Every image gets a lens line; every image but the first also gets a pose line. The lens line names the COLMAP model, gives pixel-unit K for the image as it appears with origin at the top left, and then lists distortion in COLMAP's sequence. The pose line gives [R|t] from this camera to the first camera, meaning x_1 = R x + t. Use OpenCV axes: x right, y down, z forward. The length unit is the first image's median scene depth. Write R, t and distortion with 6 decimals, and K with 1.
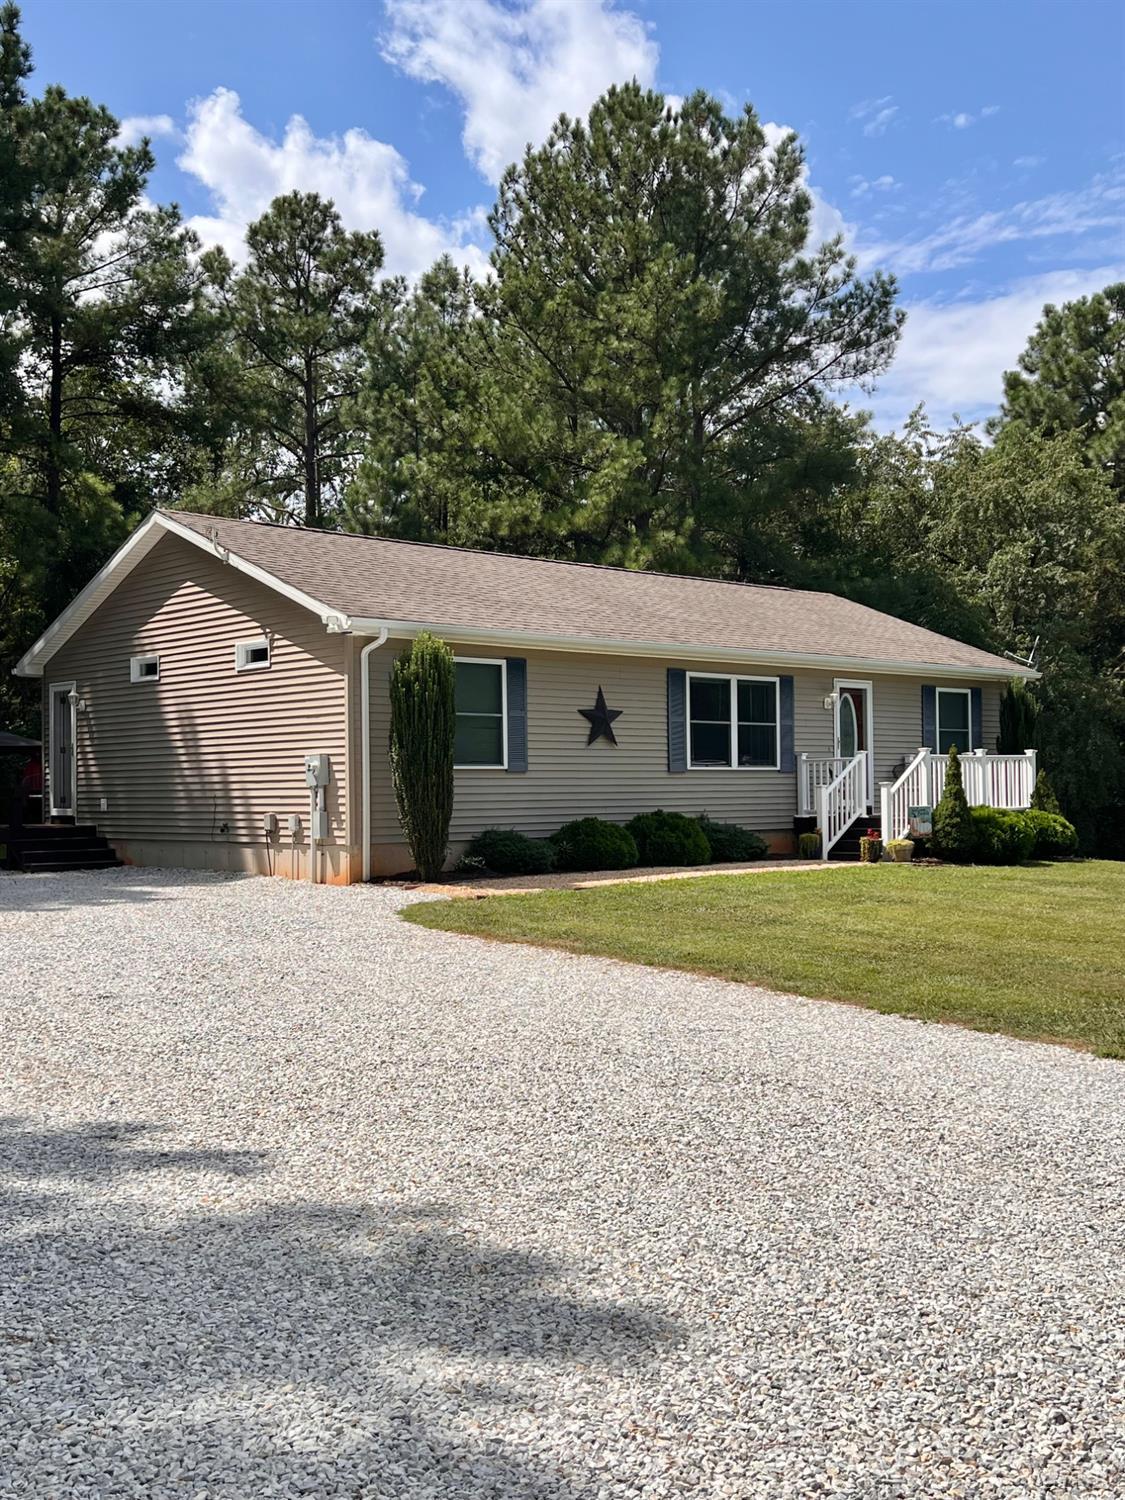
lens RADIAL K [[1567.1, 0, 562.5], [0, 1567.1, 749.9], [0, 0, 1]] dist [0.009199, 0.000000]
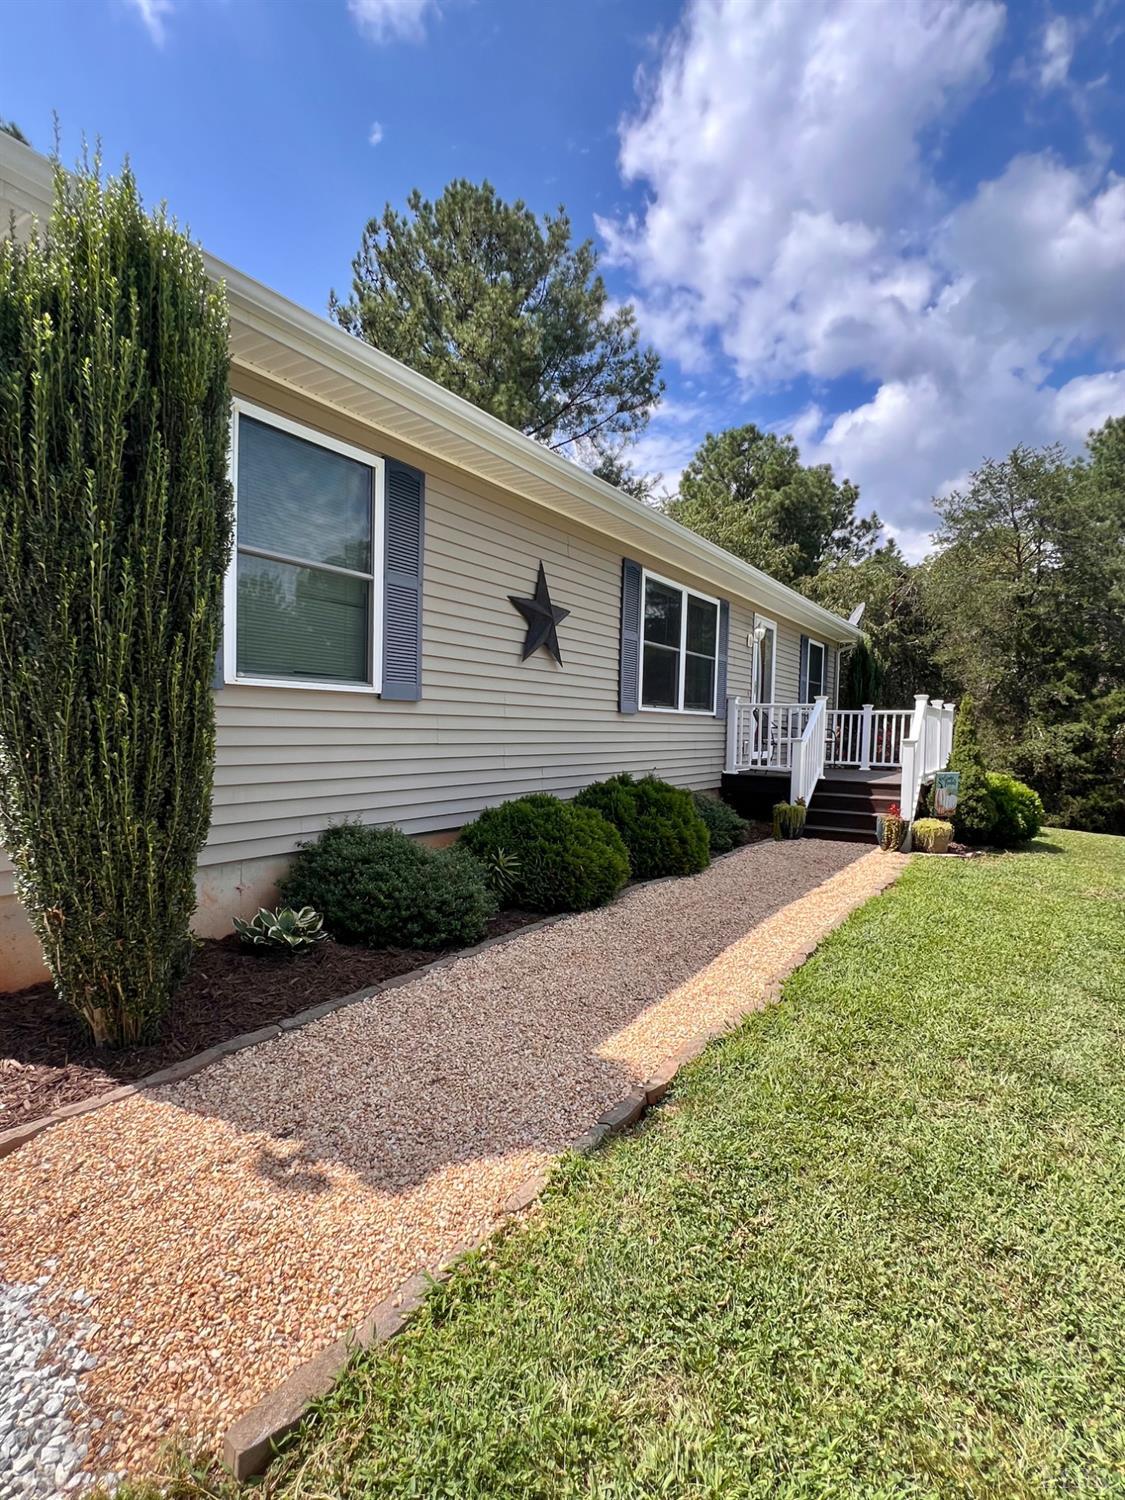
lens RADIAL K [[777.8, 0, 566.4], [0, 777.8, 754.7], [0, 0, 1]] dist [-0.001994, -0.000205]
pose [[0.971891, 0.027235, 0.233853, -0.031029], [-0.042739, 0.997192, 0.061487, 0.012156], [-0.231522, -0.069753, 0.970326, 0.670835]]
